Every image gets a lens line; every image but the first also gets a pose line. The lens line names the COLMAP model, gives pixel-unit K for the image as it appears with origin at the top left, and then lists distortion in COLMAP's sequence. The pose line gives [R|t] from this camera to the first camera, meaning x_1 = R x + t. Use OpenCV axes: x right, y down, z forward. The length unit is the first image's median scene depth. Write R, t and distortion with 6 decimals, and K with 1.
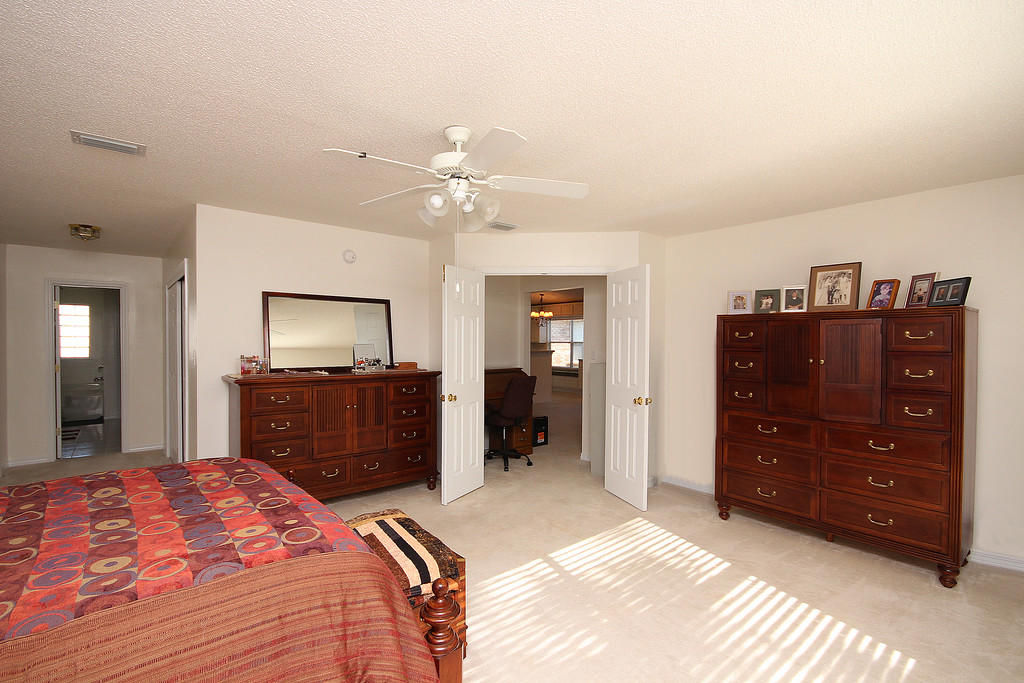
lens RADIAL K [[472.4, 0, 514.6], [0, 472.4, 342.8], [0, 0, 1]] dist [0.000302, -0.004841]
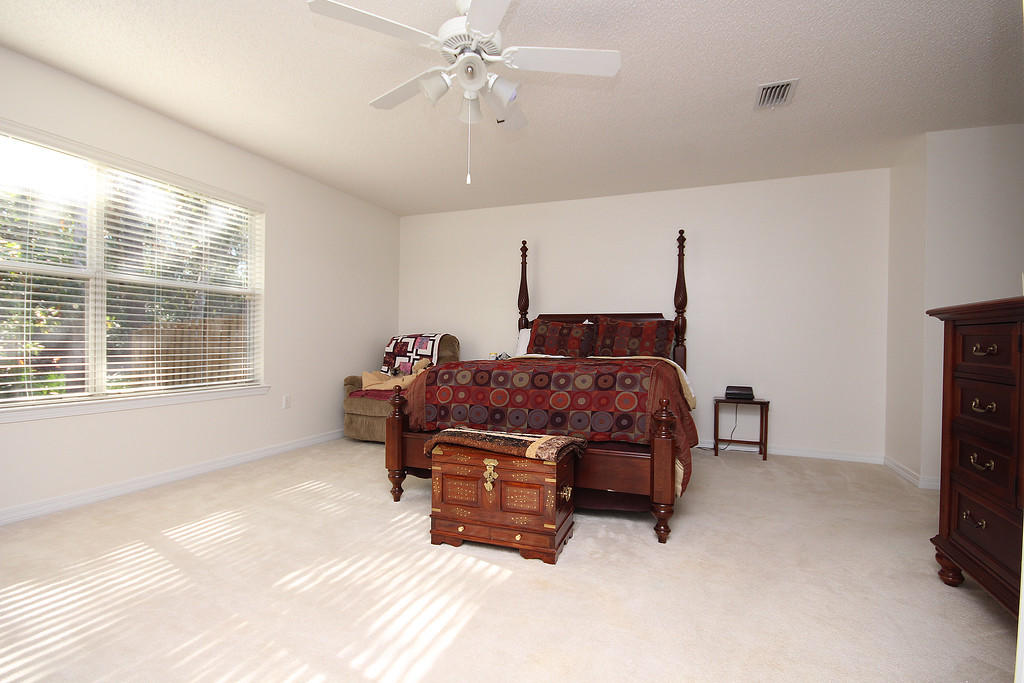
lens RADIAL K [[472.4, 0, 514.5], [0, 472.4, 343.6], [0, 0, 1]] dist [0.000302, -0.004841]
pose [[-0.882281, -0.008175, -0.470651, 0.207501], [-0.012575, 0.999902, 0.006205, 0.192551], [0.470554, 0.011393, -0.882297, 1.841558]]
